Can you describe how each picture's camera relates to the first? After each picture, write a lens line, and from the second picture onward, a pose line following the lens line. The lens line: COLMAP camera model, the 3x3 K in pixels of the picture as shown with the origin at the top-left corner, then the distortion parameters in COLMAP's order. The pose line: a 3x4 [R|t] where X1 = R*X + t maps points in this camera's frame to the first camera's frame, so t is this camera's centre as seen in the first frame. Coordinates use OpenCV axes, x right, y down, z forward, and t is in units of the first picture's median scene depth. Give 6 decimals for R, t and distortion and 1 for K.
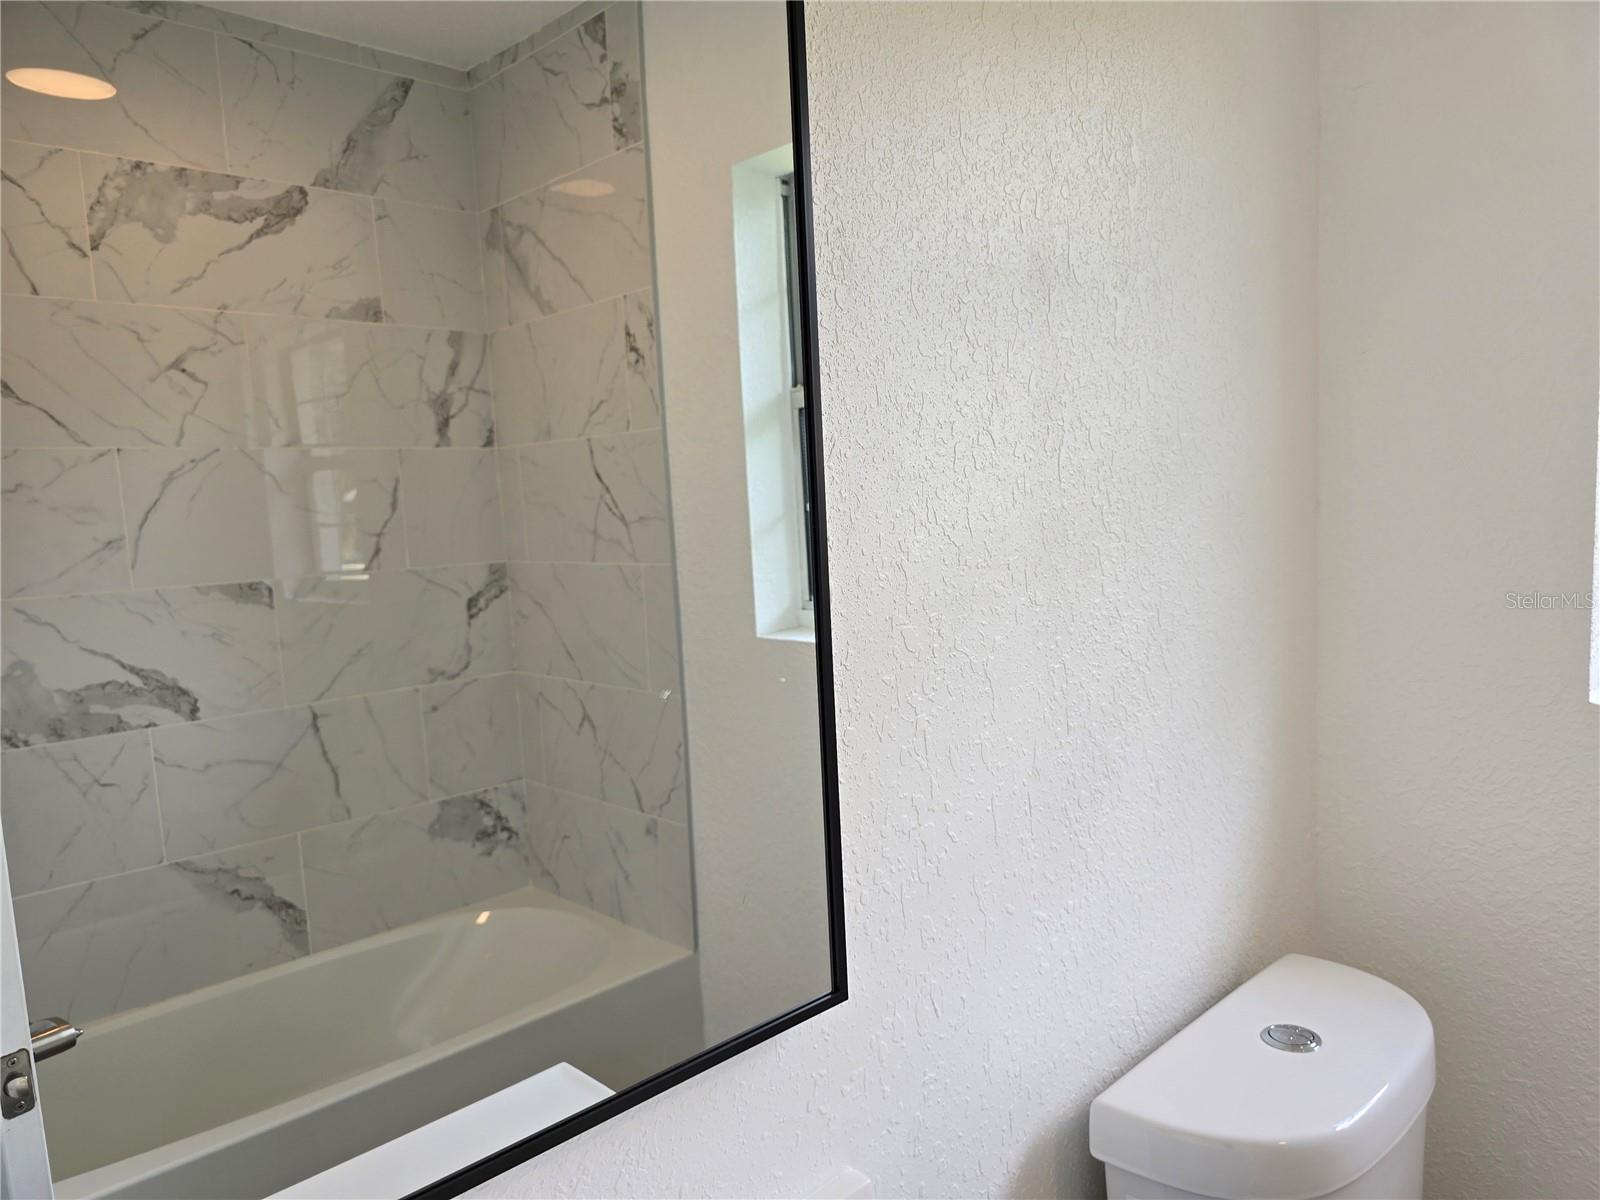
lens RADIAL K [[1065.2, 0, 794.6], [0, 1065.2, 599.3], [0, 0, 1]] dist [0.063300, -0.158581]
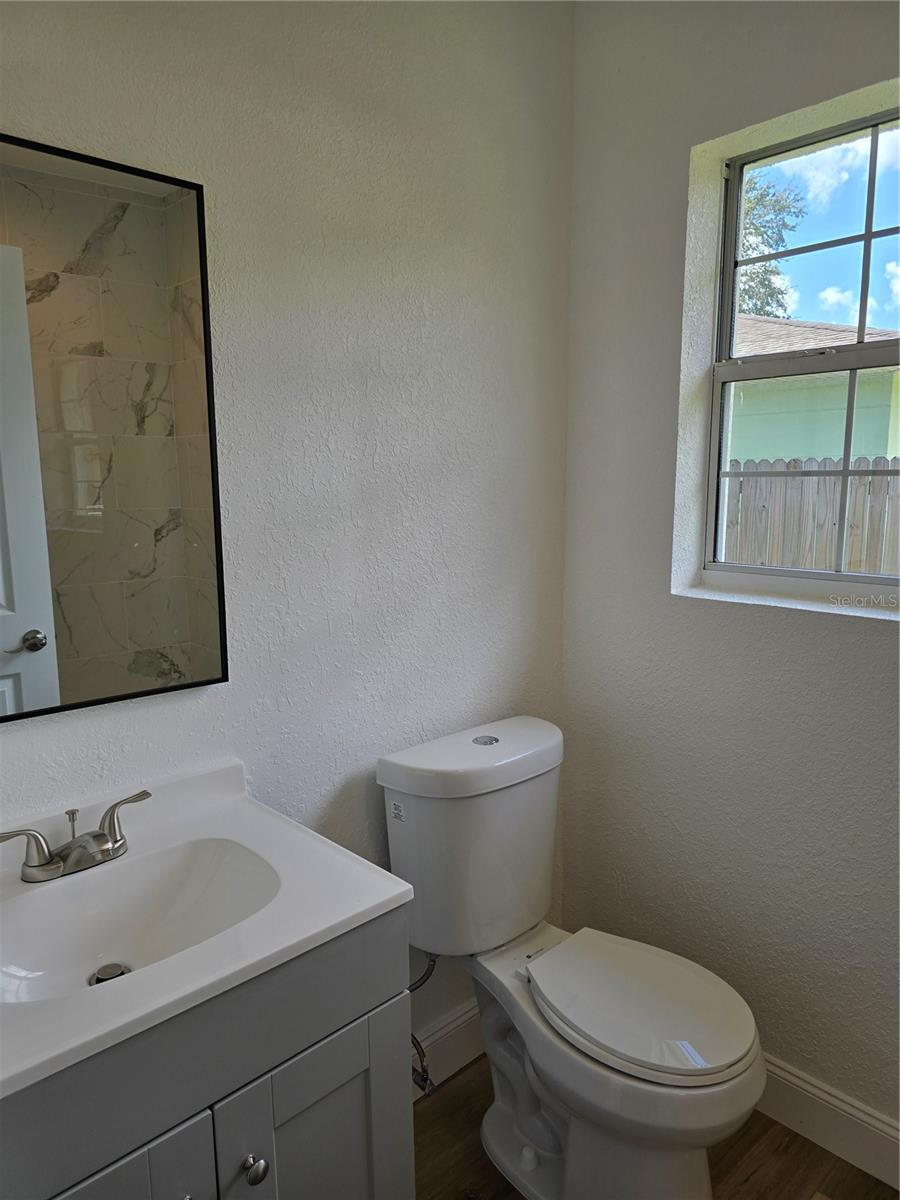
lens RADIAL K [[798.9, 0, 454.8], [0, 798.9, 605.0], [0, 0, 1]] dist [0.063300, -0.158581]
pose [[0.999077, 0.042800, -0.003542, 0.174329], [-0.042506, 0.997247, 0.060762, 0.021991], [0.006133, -0.060555, 0.998146, -0.246996]]
